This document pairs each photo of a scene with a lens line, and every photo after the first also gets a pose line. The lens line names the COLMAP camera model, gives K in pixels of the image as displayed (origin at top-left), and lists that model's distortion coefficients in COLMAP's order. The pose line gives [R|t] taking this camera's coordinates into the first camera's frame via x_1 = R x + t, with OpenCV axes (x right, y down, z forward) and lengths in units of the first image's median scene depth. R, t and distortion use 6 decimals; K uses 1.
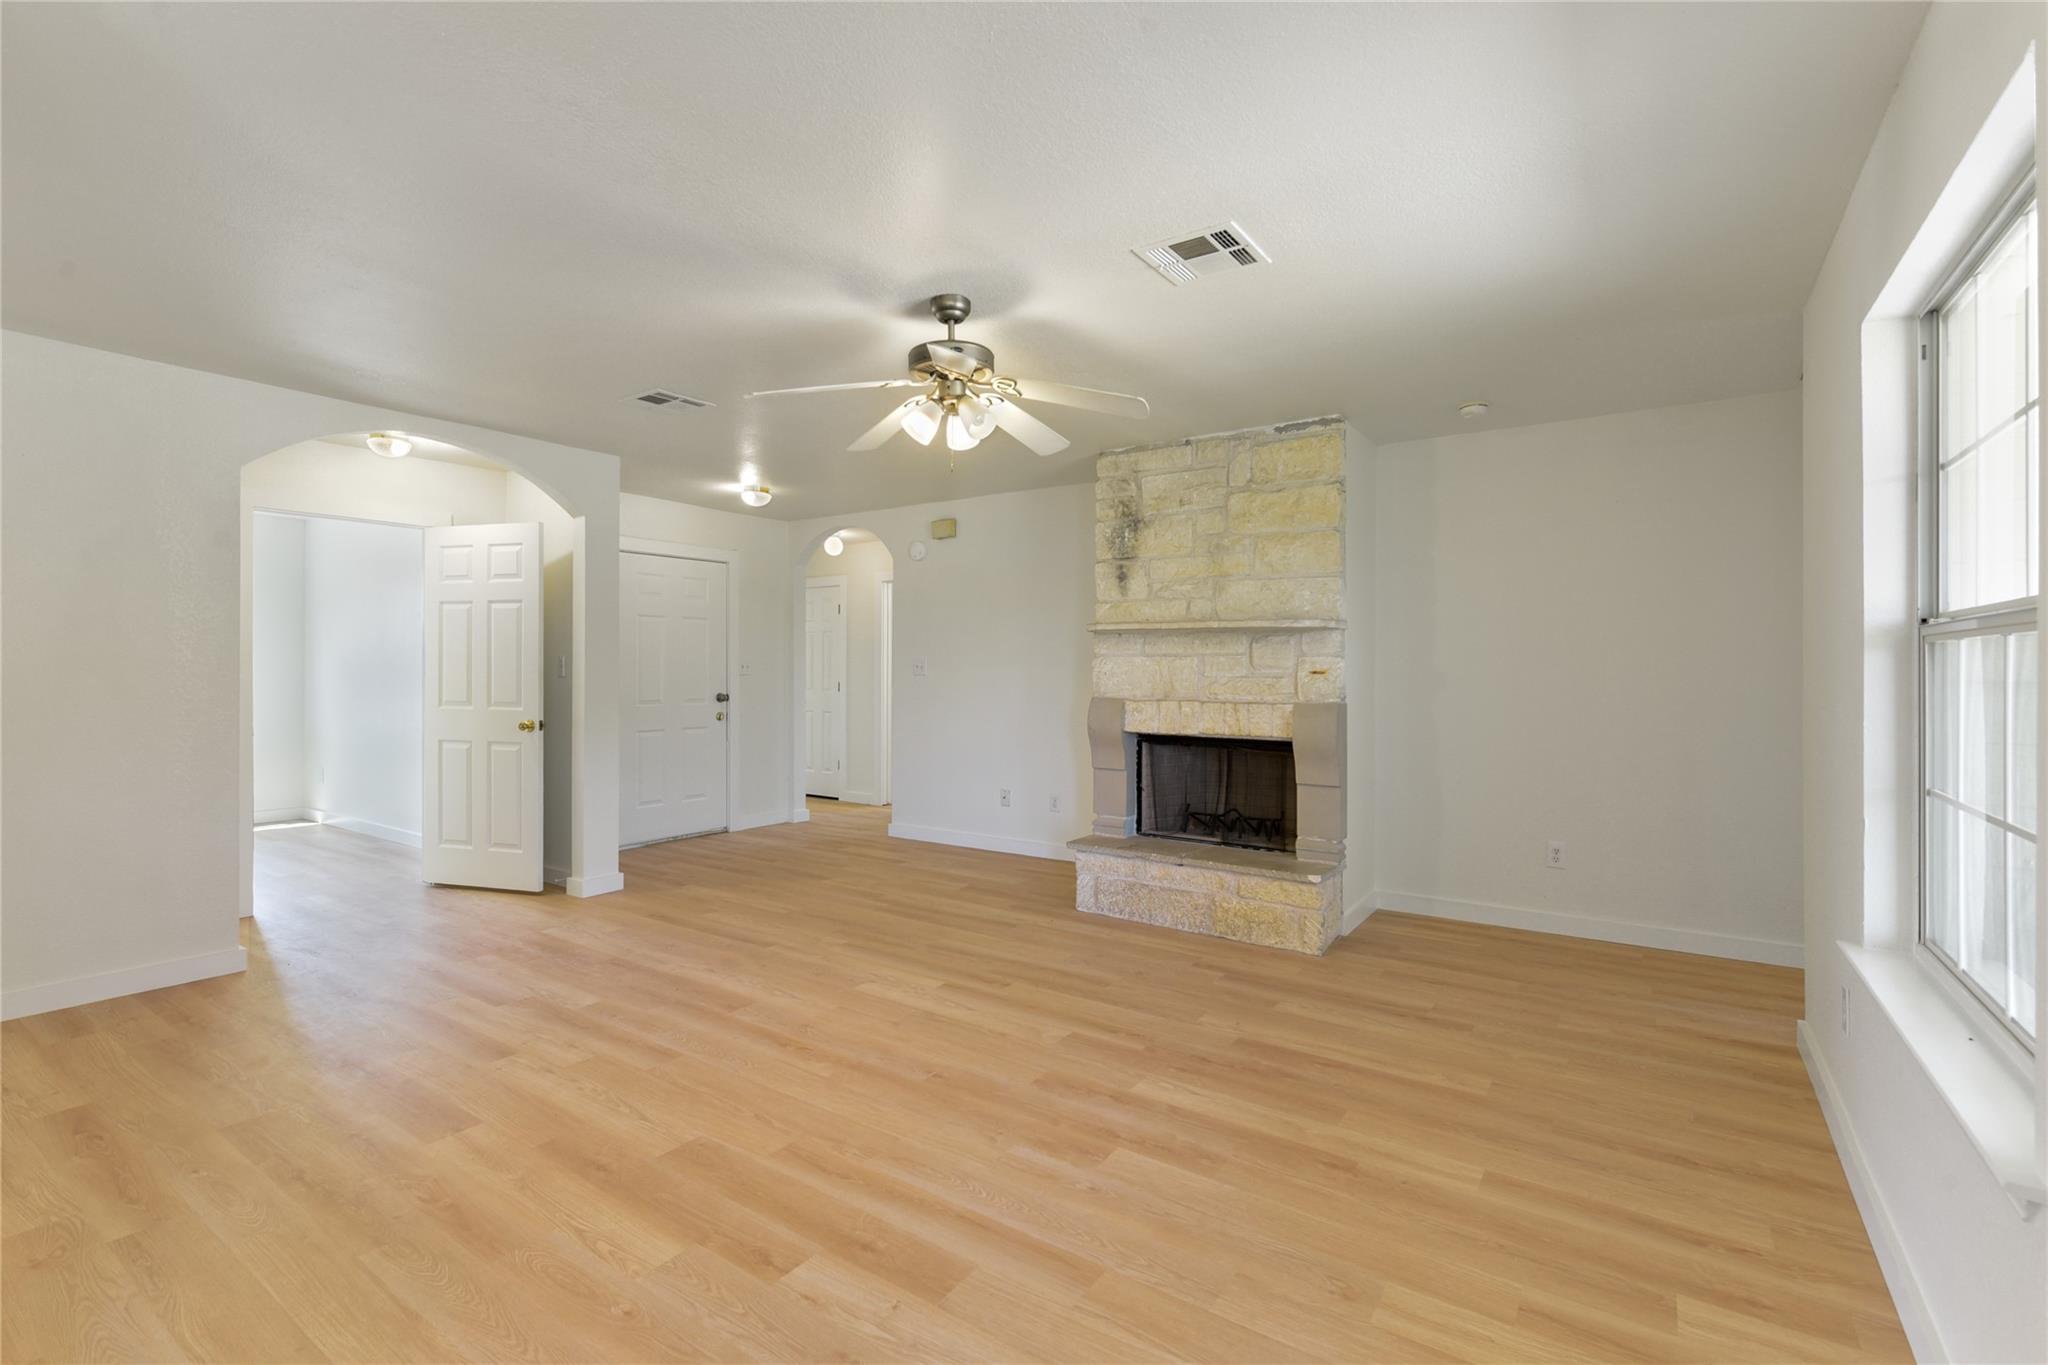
lens RADIAL K [[911.0, 0, 1027.5], [0, 911.0, 667.8], [0, 0, 1]] dist [0.001679, 0.000049]
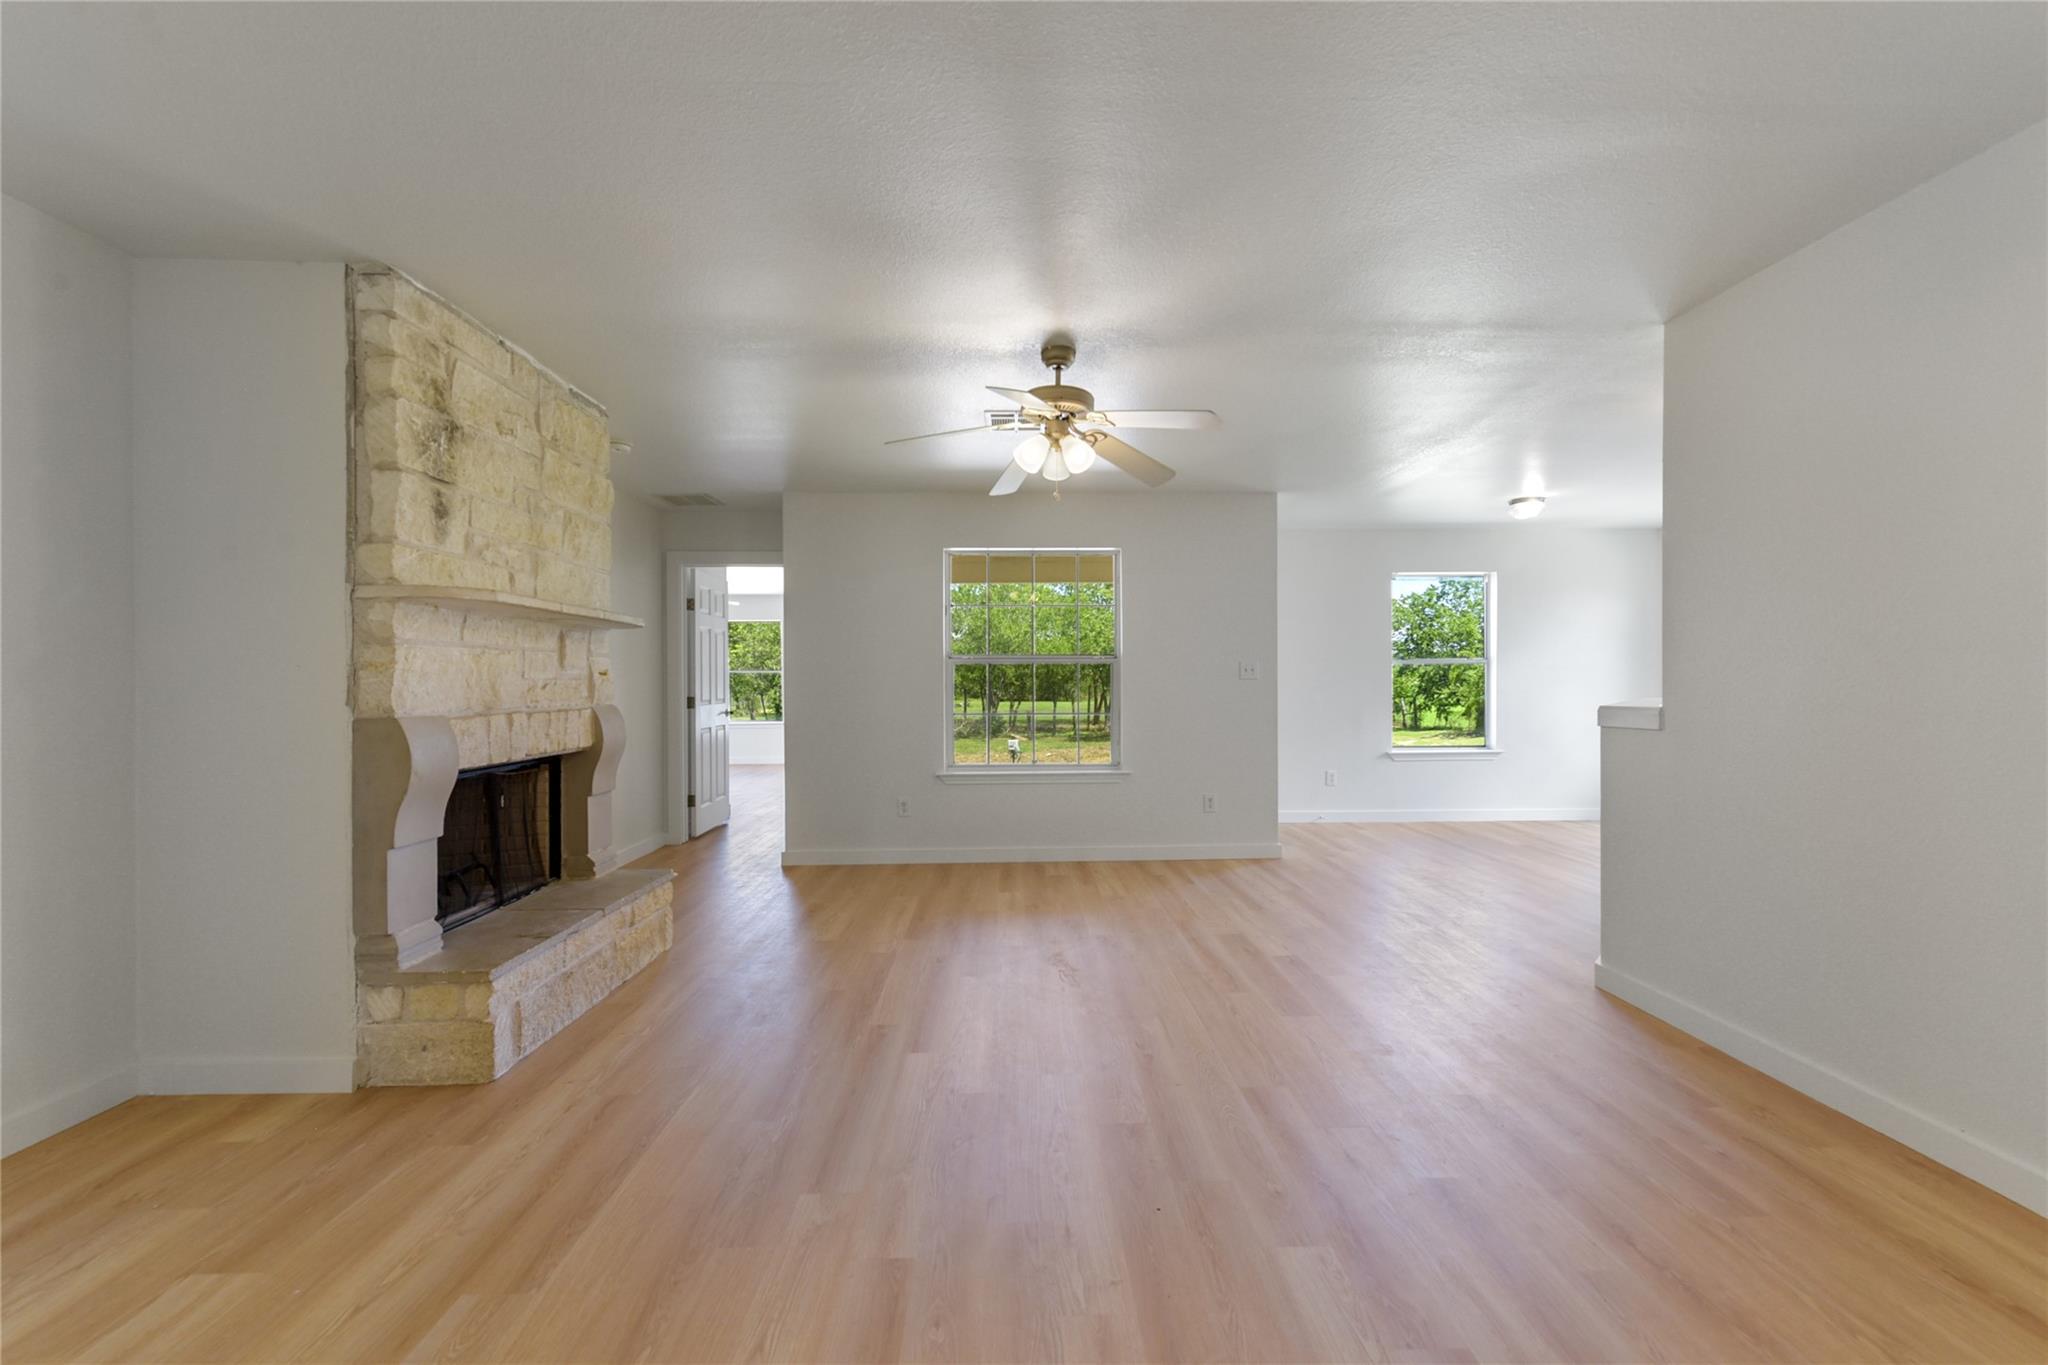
lens RADIAL K [[808.9, 0, 1032.2], [0, 808.9, 686.2], [0, 0, 1]] dist [0.007932, -0.000020]
pose [[-0.591893, -0.006465, 0.805991, -0.610431], [0.000216, 0.999967, 0.008179, 0.011209], [-0.806017, 0.005015, -0.591872, 1.112534]]
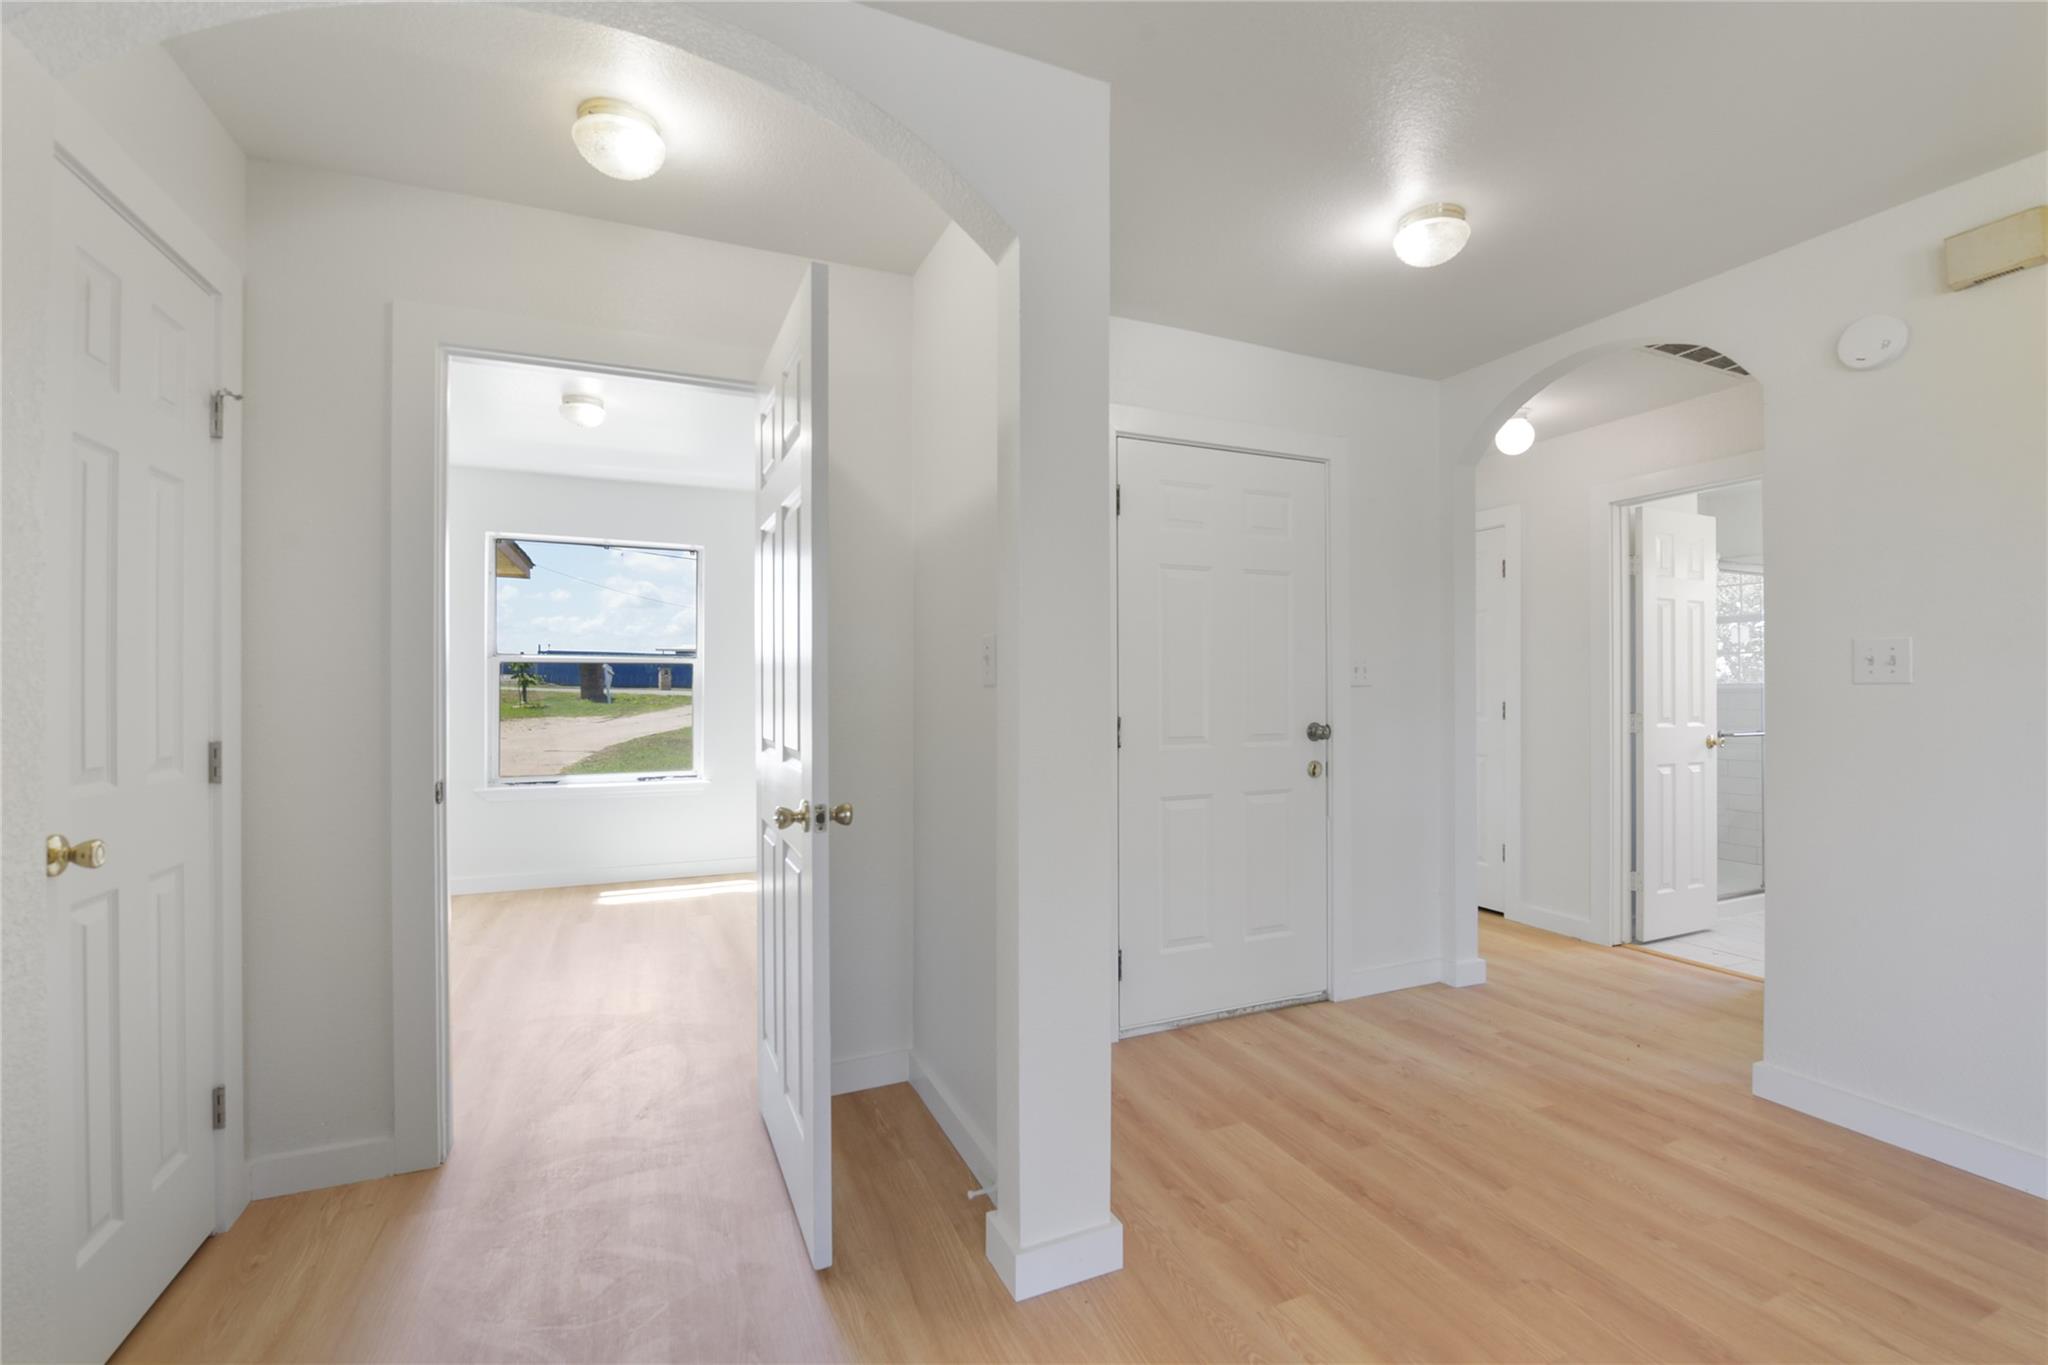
lens RADIAL K [[875.2, 0, 1034.7], [0, 875.2, 683.2], [0, 0, 1]] dist [-0.001398, -0.008261]
pose [[0.851712, -0.005081, -0.523986, -0.341783], [0.002431, 0.999981, -0.005745, 0.013867], [0.524005, 0.003619, 0.851708, 0.808045]]
